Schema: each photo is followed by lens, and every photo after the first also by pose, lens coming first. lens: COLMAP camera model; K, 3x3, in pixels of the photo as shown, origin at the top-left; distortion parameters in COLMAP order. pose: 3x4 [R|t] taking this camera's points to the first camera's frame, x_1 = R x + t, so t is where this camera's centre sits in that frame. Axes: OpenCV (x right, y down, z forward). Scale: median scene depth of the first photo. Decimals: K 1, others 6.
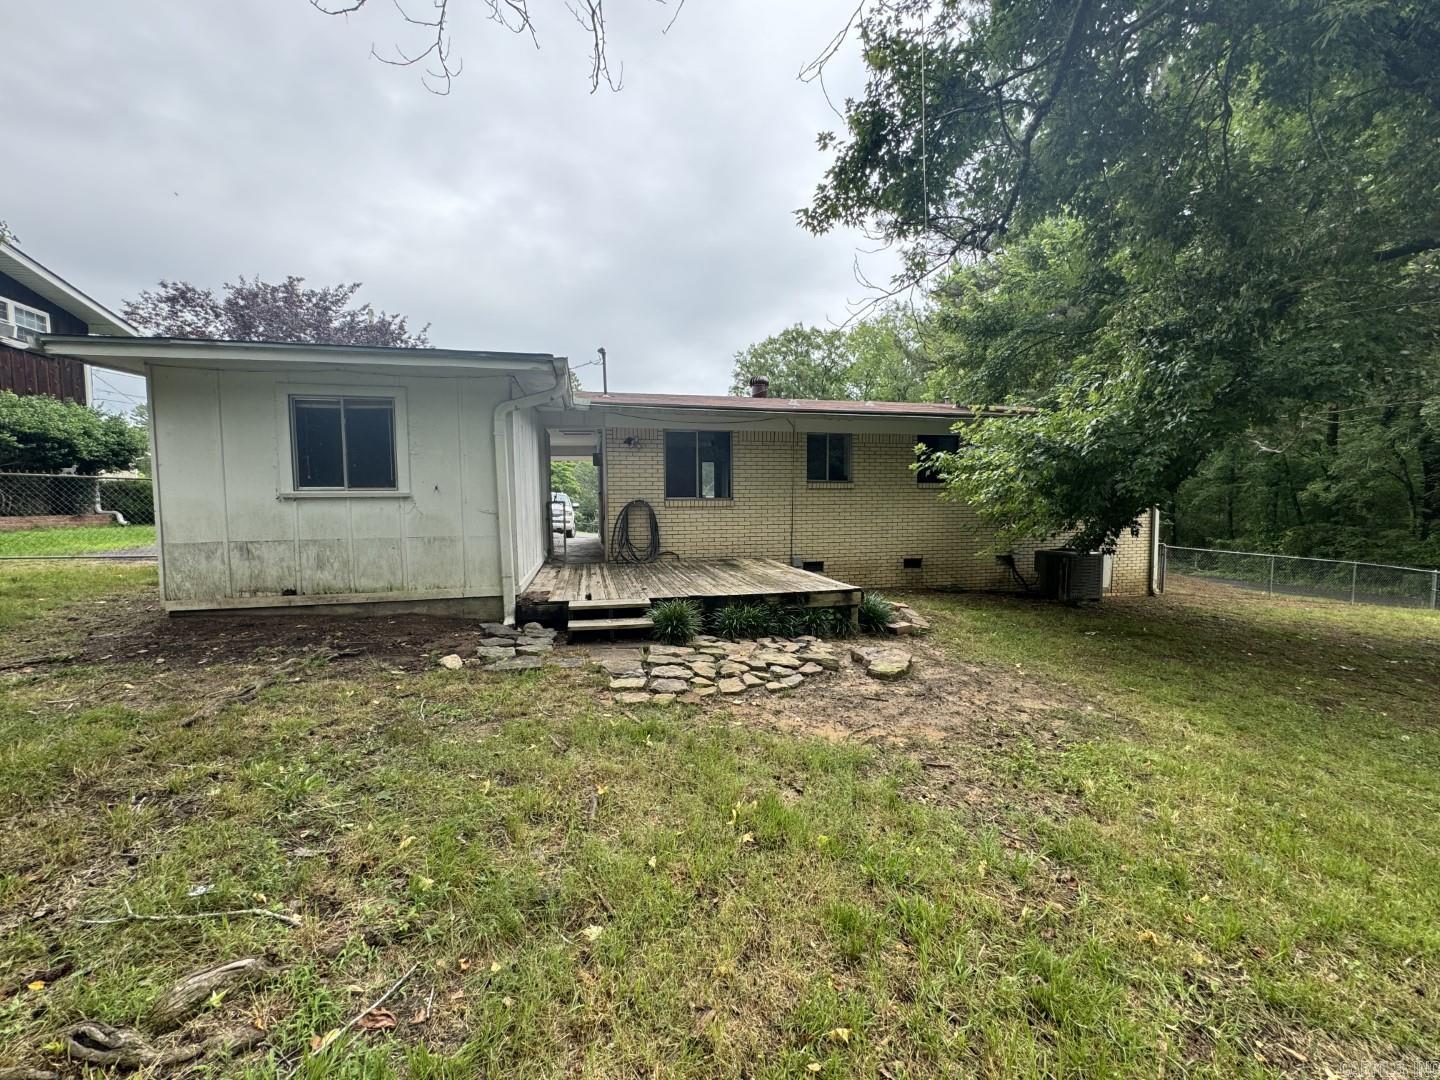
lens RADIAL K [[575.9, 0, 721.5], [0, 575.9, 537.7], [0, 0, 1]] dist [-0.001469, 0.000364]
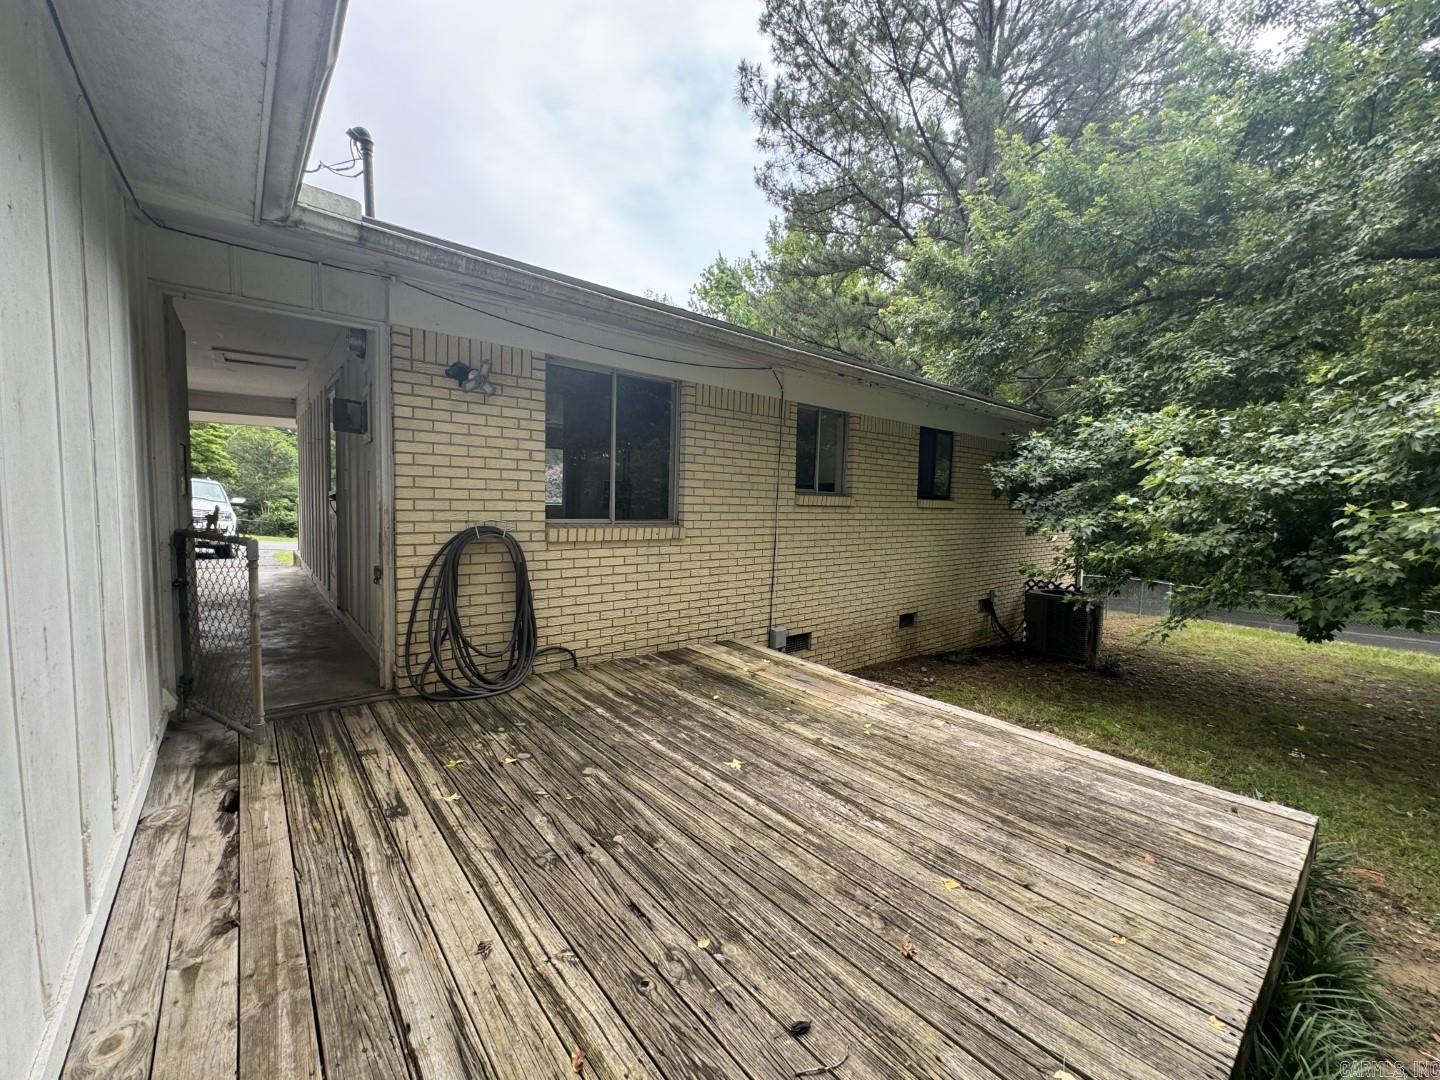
lens RADIAL K [[575.9, 0, 721.5], [0, 575.9, 537.7], [0, 0, 1]] dist [-0.001469, 0.000364]
pose [[0.893044, 0.001708, 0.449965, -0.164397], [-0.005686, 0.999956, 0.007490, -0.057293], [-0.449933, -0.009247, 0.893015, 0.538808]]
